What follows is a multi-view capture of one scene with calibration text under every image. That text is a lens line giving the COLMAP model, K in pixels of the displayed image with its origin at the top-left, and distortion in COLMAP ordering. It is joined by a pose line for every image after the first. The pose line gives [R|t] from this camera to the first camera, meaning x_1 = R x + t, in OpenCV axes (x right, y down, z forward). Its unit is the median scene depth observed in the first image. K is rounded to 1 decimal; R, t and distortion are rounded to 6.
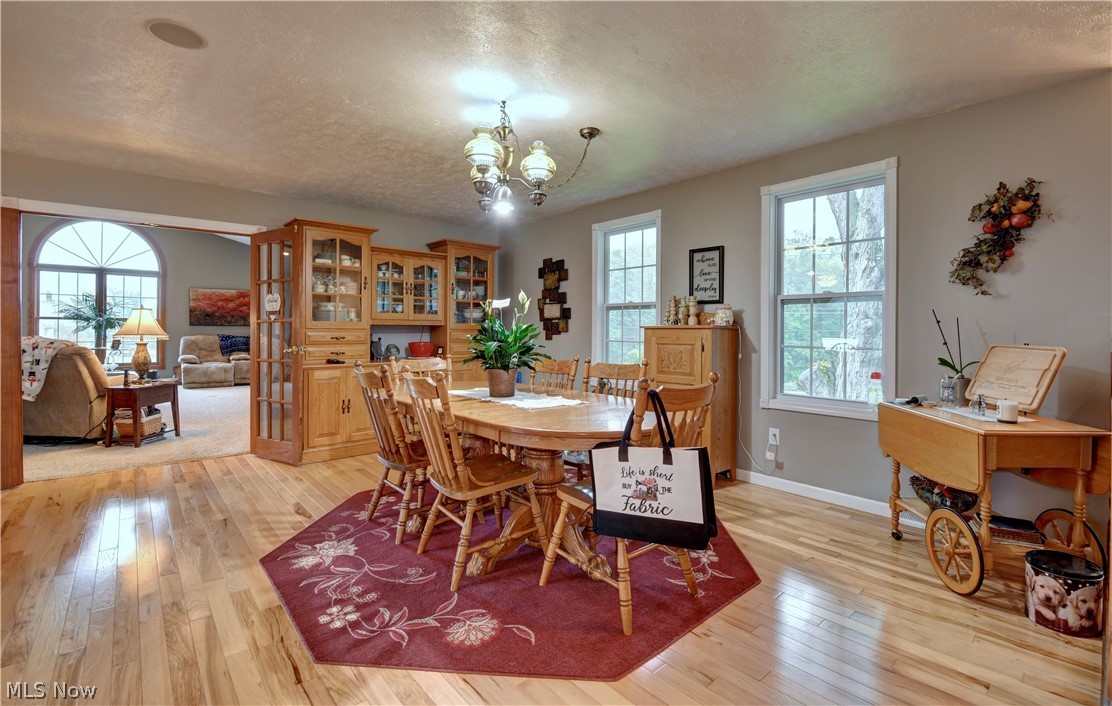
lens RADIAL K [[493.5, 0, 568.6], [0, 493.5, 329.2], [0, 0, 1]] dist [-0.008570, -0.004777]
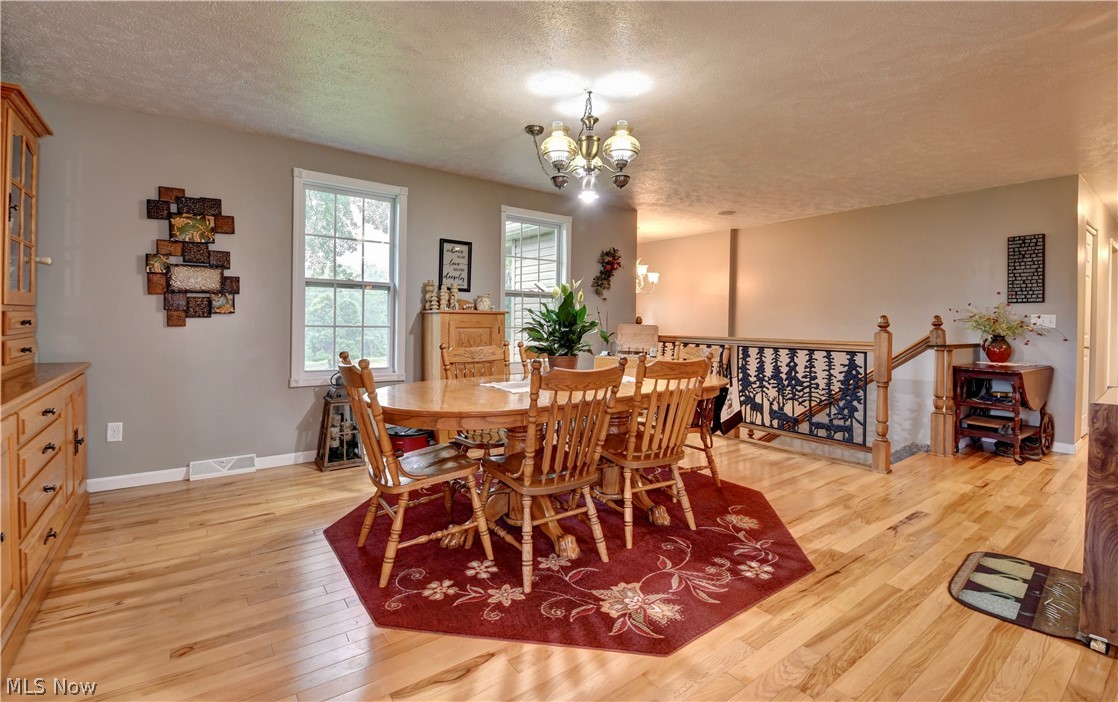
lens RADIAL K [[496.1, 0, 550.5], [0, 496.1, 323.7], [0, 0, 1]] dist [-0.008570, -0.004777]
pose [[0.096648, -0.007503, 0.995290, -1.249823], [-0.017469, 0.999805, 0.009233, 0.012247], [-0.995165, -0.018279, 0.096499, 1.045647]]
